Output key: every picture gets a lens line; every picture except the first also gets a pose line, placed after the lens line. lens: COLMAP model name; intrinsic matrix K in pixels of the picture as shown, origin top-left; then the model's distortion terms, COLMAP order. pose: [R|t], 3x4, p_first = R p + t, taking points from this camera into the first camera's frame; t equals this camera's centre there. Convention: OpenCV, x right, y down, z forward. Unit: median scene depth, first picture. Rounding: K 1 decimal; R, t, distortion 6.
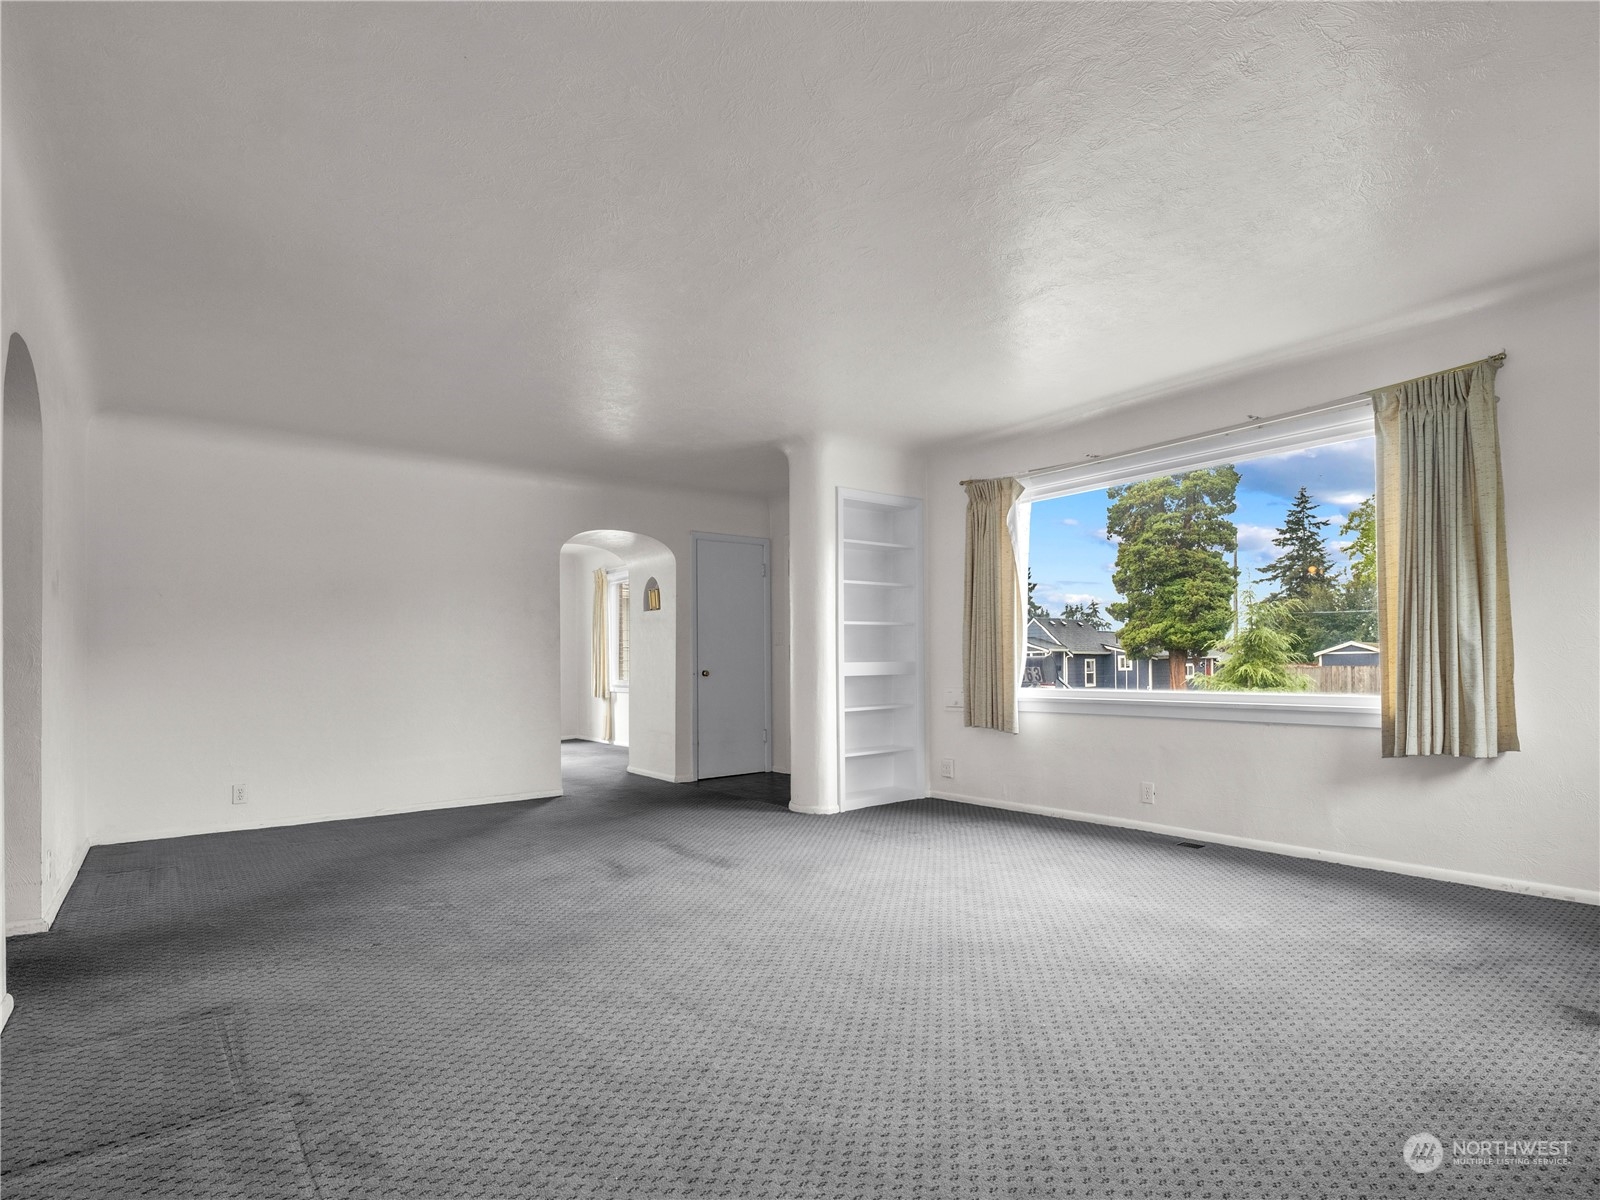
lens RADIAL K [[809.4, 0, 801.1], [0, 809.4, 660.2], [0, 0, 1]] dist [-0.000826, -0.000190]
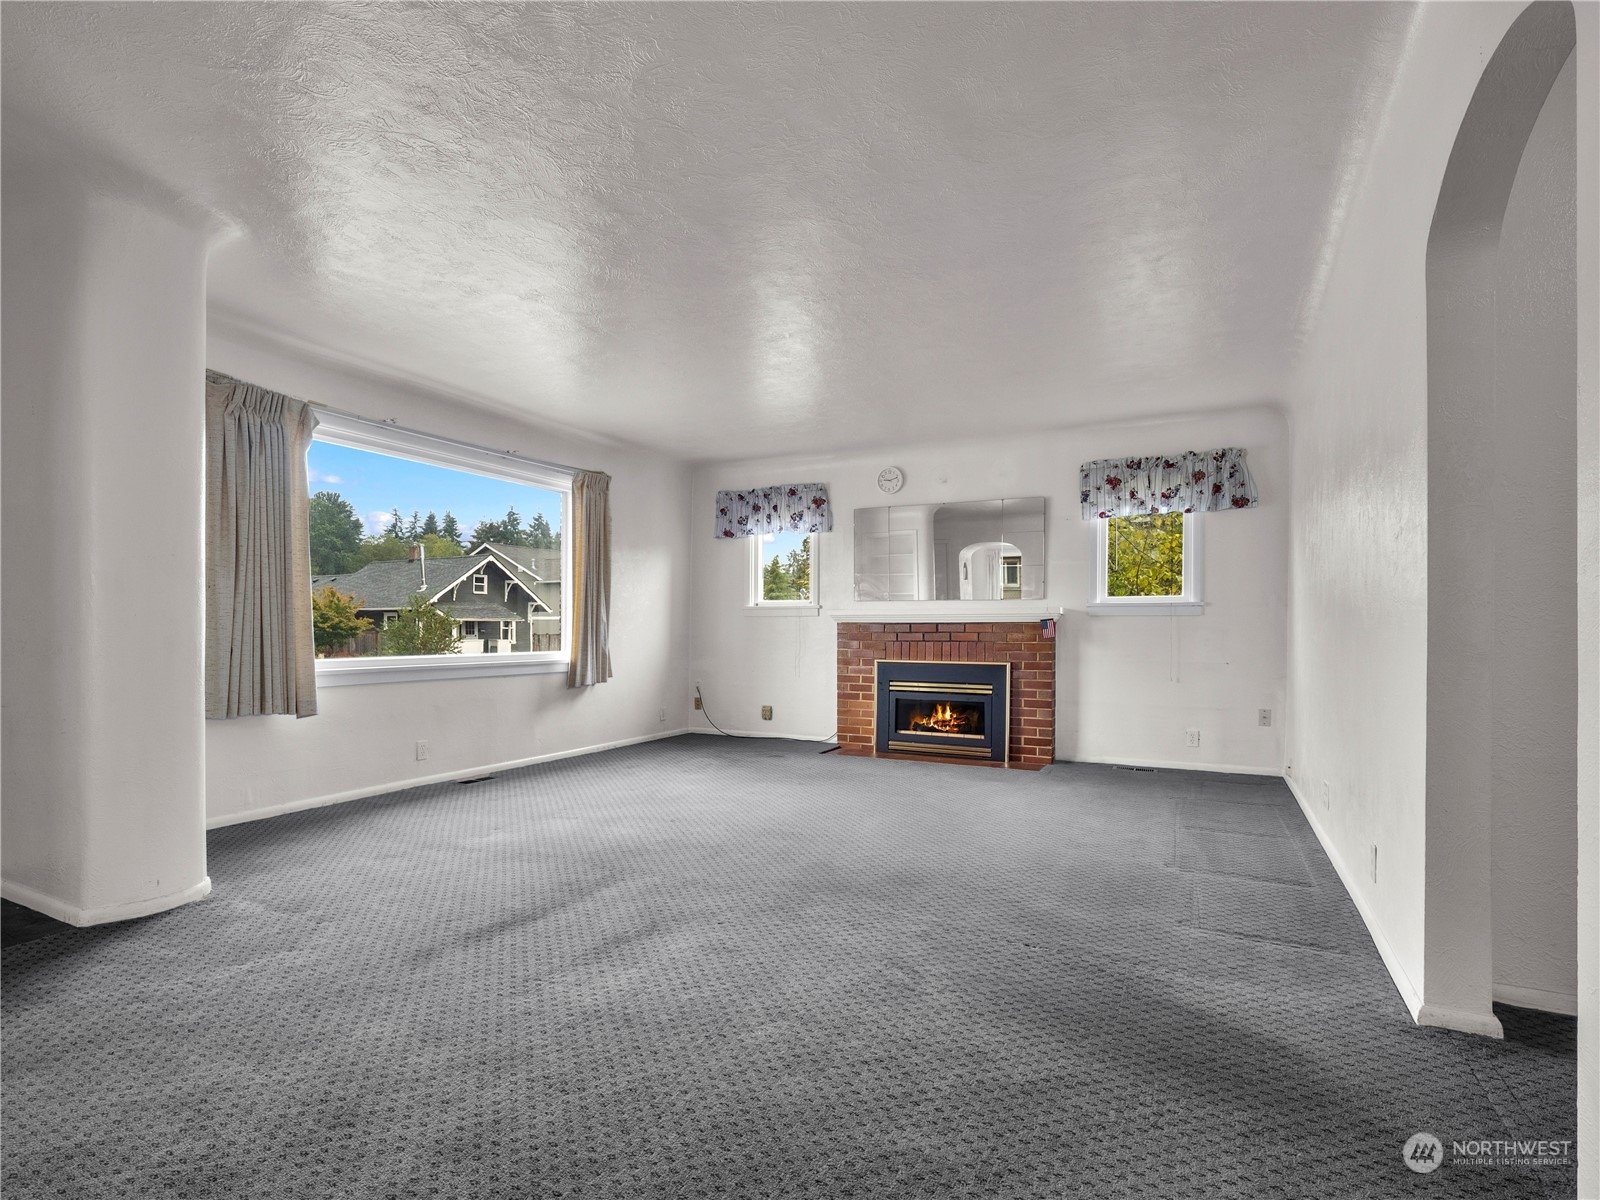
lens RADIAL K [[793.8, 0, 795.3], [0, 793.8, 619.7], [0, 0, 1]] dist [0.000267, -0.000264]
pose [[-0.415089, 0.020025, 0.909560, -0.823568], [-0.004721, 0.999697, -0.024164, 0.013128], [-0.909769, -0.014324, -0.414869, 1.078416]]
